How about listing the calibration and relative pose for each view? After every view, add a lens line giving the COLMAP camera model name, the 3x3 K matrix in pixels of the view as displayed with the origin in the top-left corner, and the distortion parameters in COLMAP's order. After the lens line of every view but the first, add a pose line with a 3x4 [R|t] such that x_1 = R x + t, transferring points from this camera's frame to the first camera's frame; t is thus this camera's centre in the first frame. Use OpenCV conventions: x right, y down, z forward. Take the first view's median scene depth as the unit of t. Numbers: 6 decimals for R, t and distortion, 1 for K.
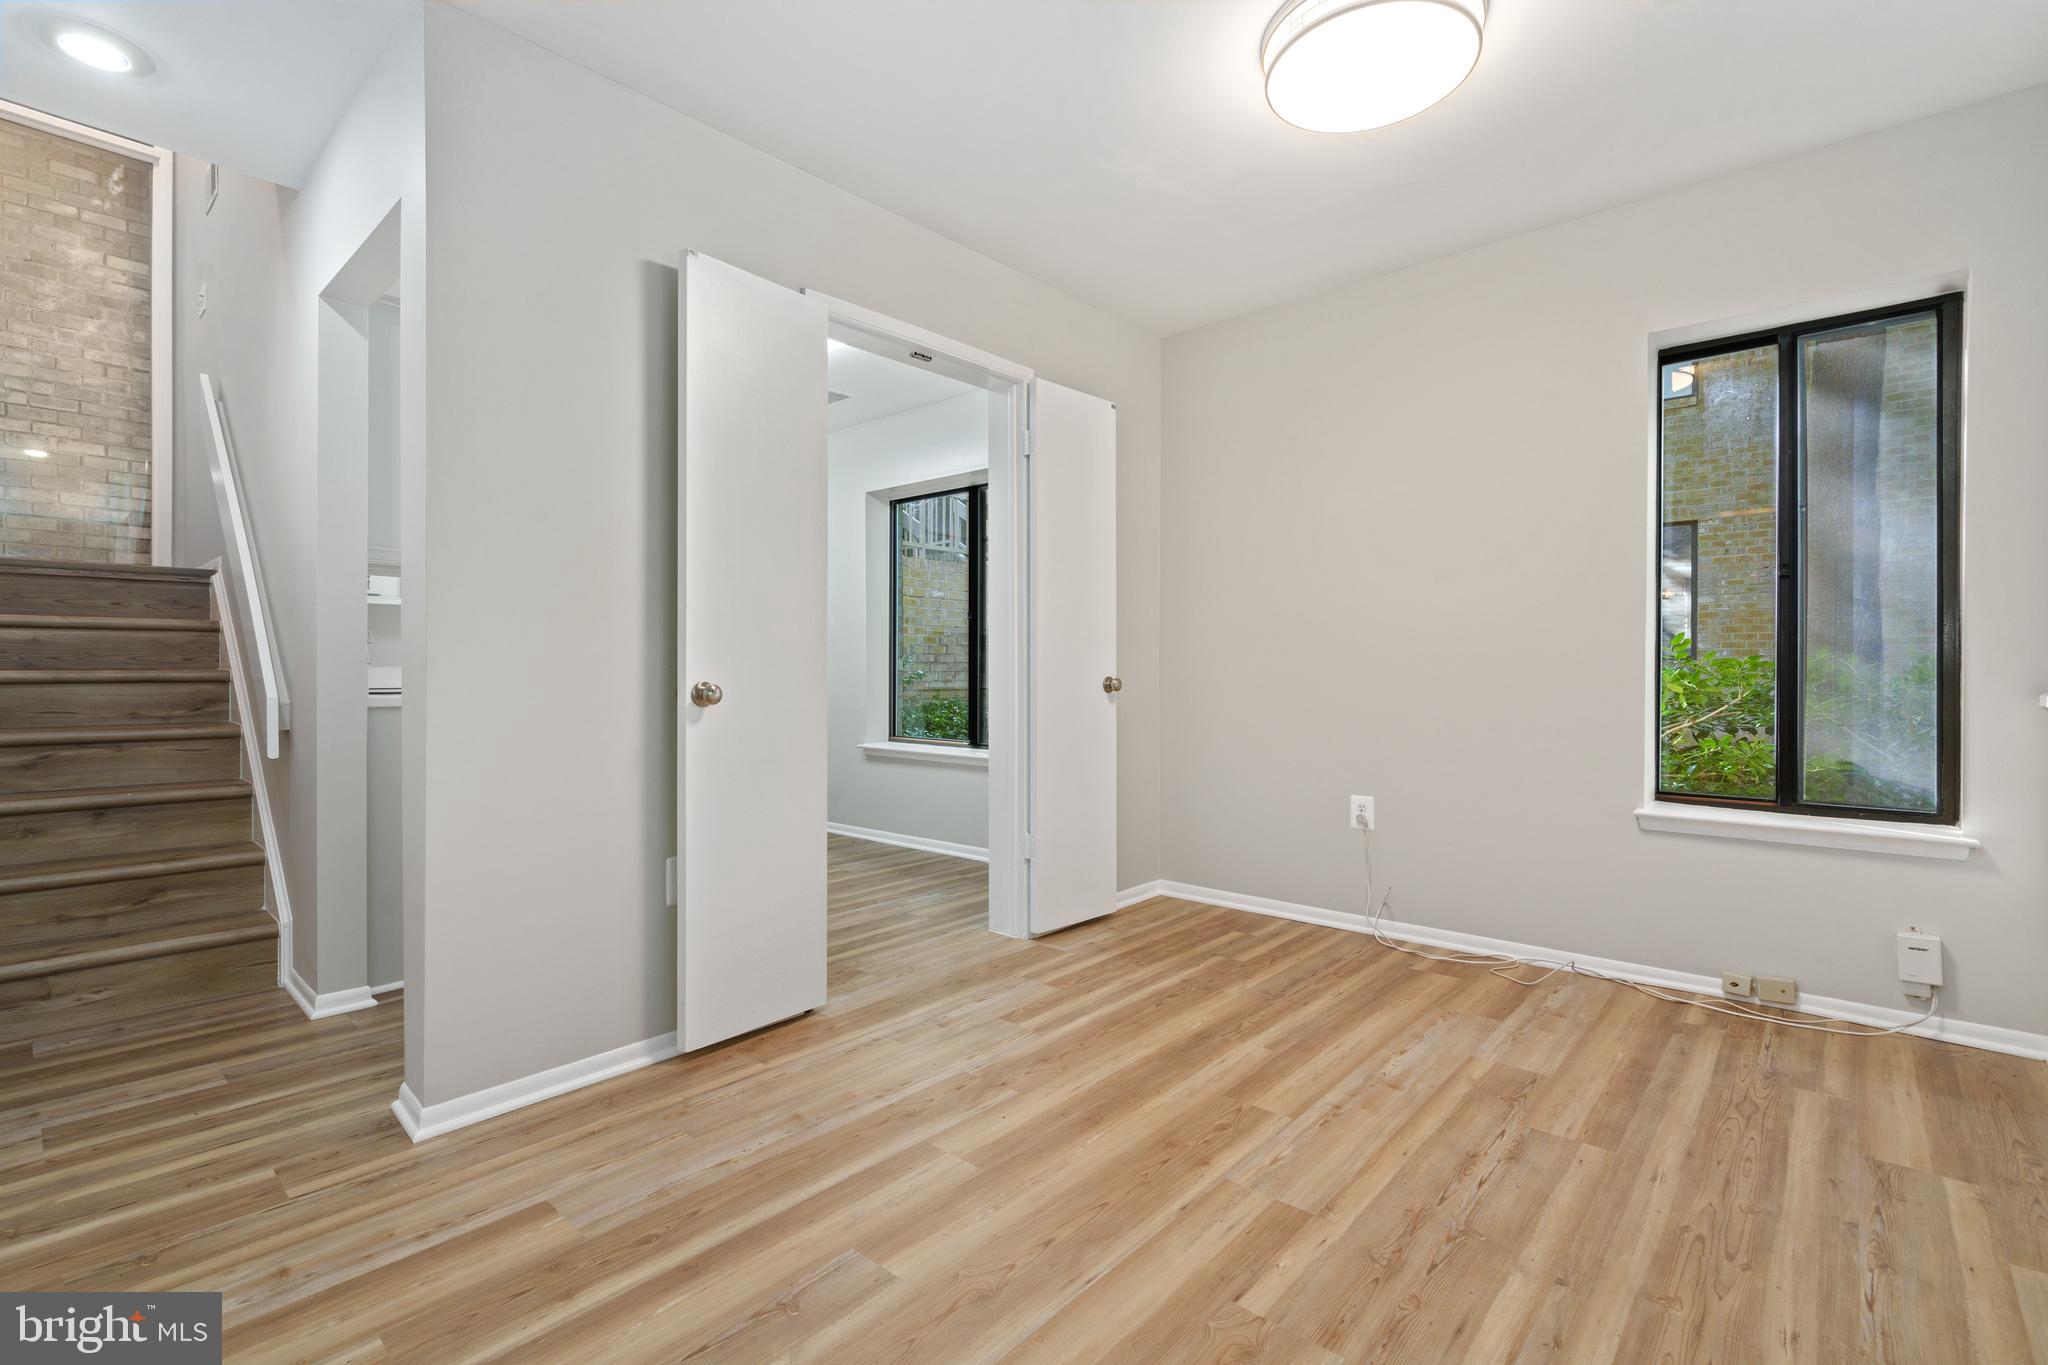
lens RADIAL K [[933.2, 0, 1037.3], [0, 933.2, 674.9], [0, 0, 1]] dist [-0.006326, 0.001808]
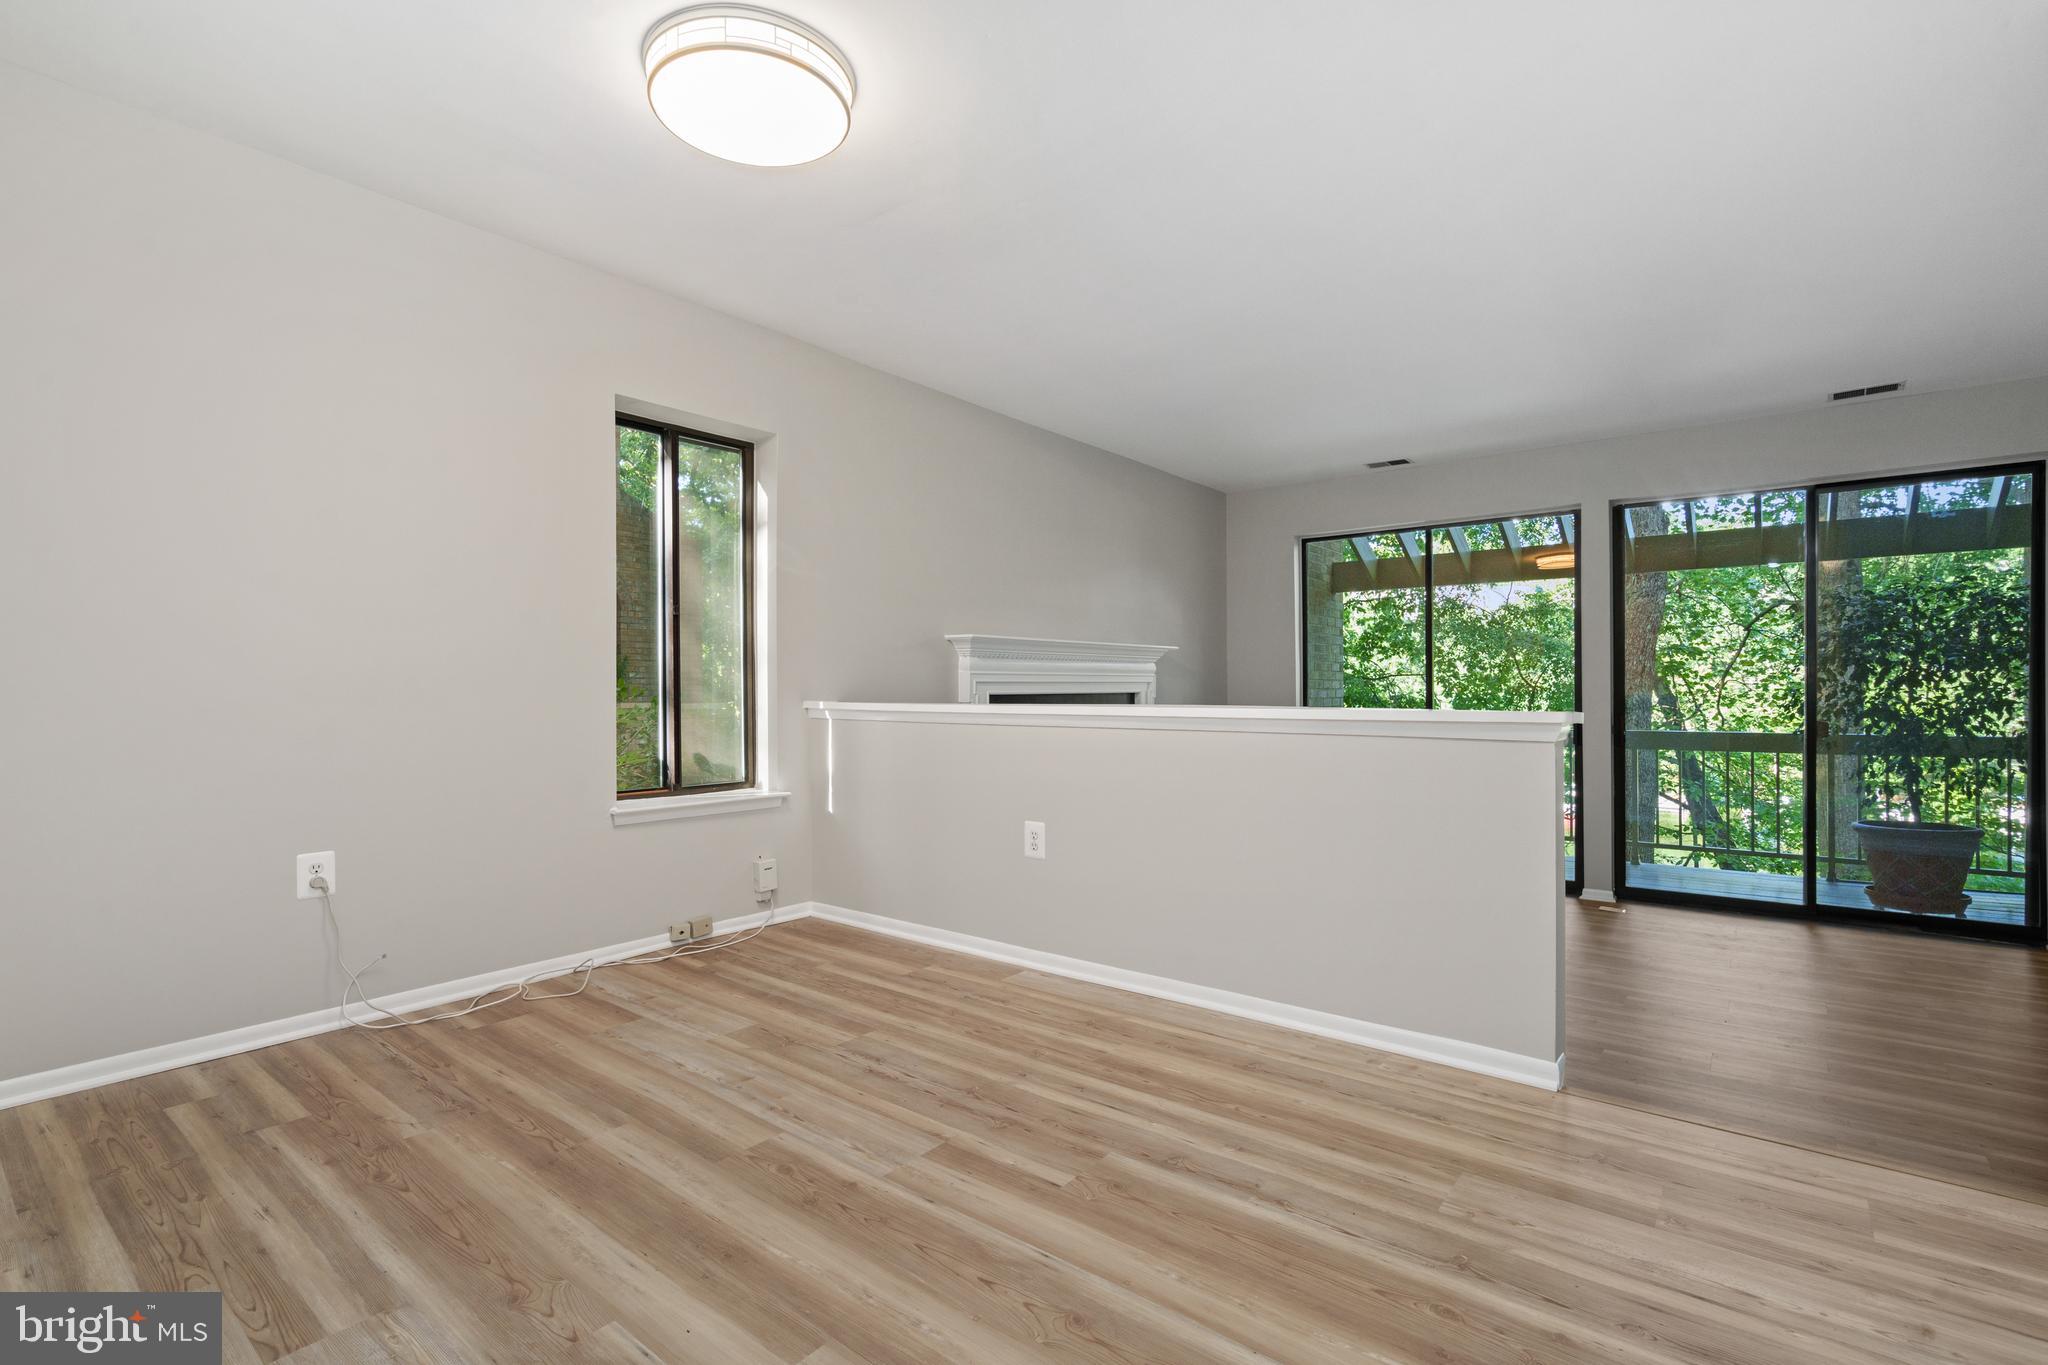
lens RADIAL K [[933.2, 0, 1026.2], [0, 933.2, 690.8], [0, 0, 1]] dist [-0.006326, 0.001808]
pose [[-0.055098, -0.000024, 0.998481, -0.608600], [0.005914, 0.999982, 0.000350, 0.002277], [-0.998463, 0.005925, -0.055097, 0.649821]]
